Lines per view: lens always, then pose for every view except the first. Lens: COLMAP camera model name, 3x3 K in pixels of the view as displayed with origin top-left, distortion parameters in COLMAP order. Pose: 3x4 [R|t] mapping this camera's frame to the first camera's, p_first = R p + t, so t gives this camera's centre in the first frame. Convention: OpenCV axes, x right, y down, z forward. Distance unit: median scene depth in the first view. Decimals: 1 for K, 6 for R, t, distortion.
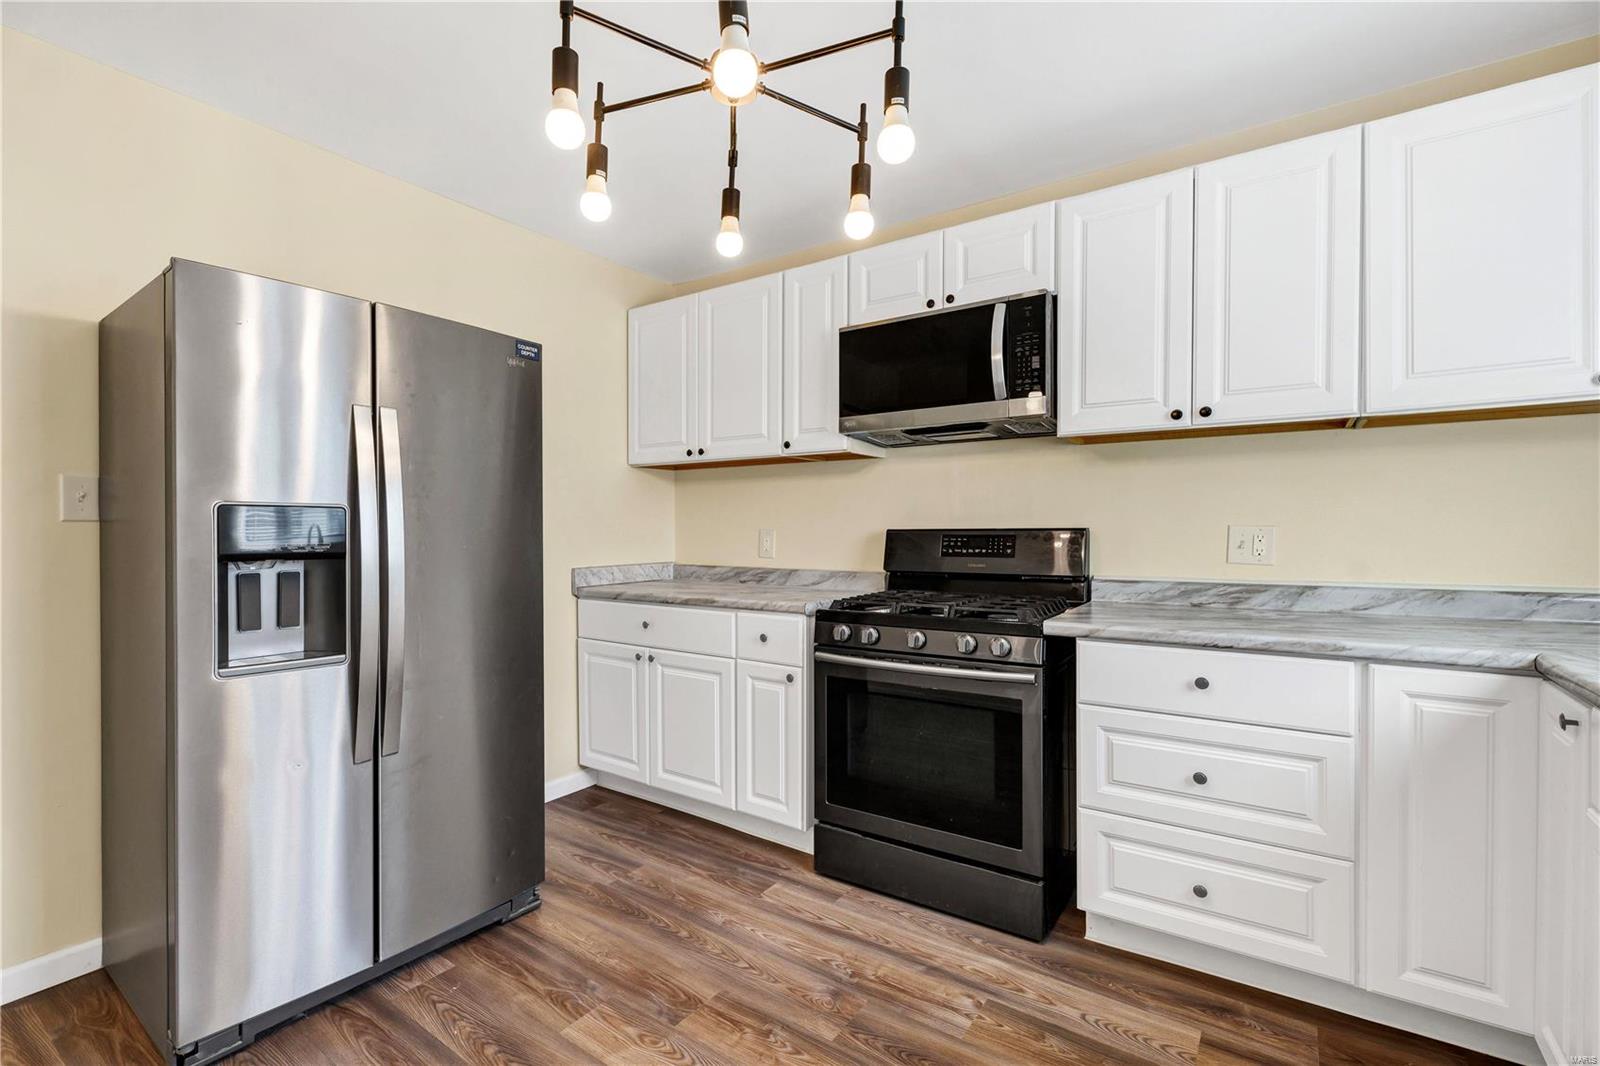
lens RADIAL K [[726.1, 0, 794.3], [0, 726.1, 535.8], [0, 0, 1]] dist [-0.002169, -0.000626]
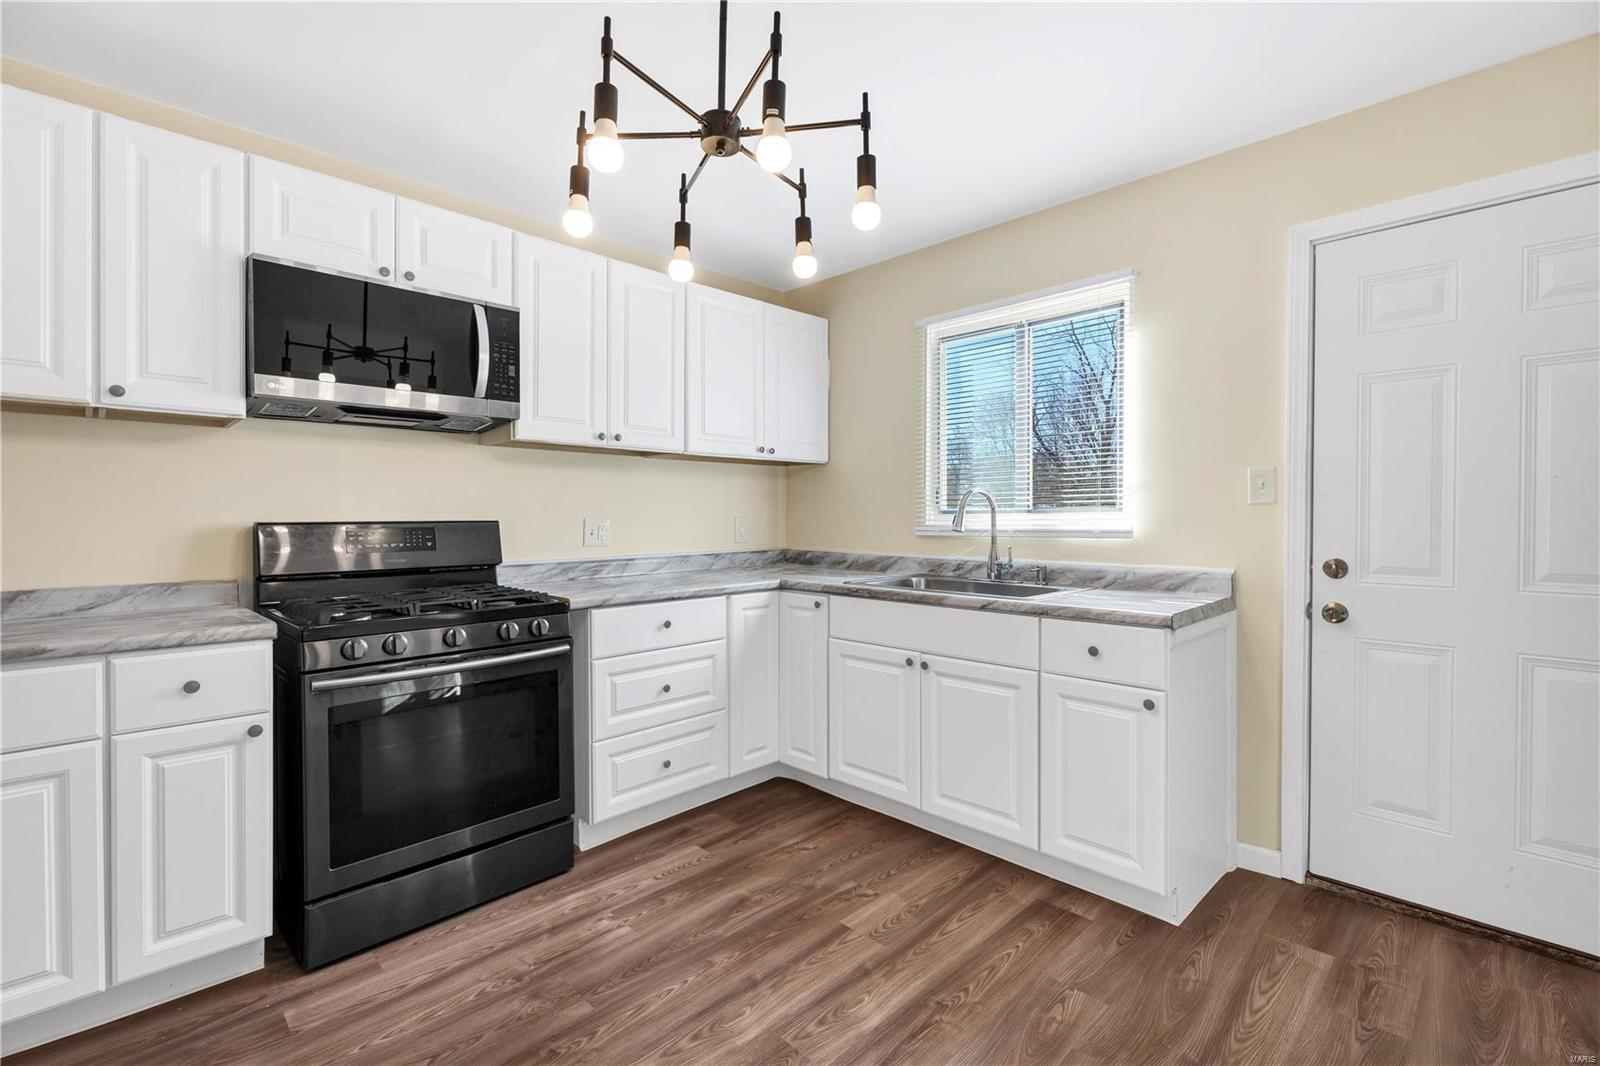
lens RADIAL K [[726.1, 0, 793.8], [0, 726.1, 523.9], [0, 0, 1]] dist [-0.002169, -0.000626]
pose [[0.154165, -0.005576, 0.988029, -0.799423], [0.011753, 0.999924, 0.003809, -0.005467], [-0.987975, 0.011025, 0.154219, 0.464076]]
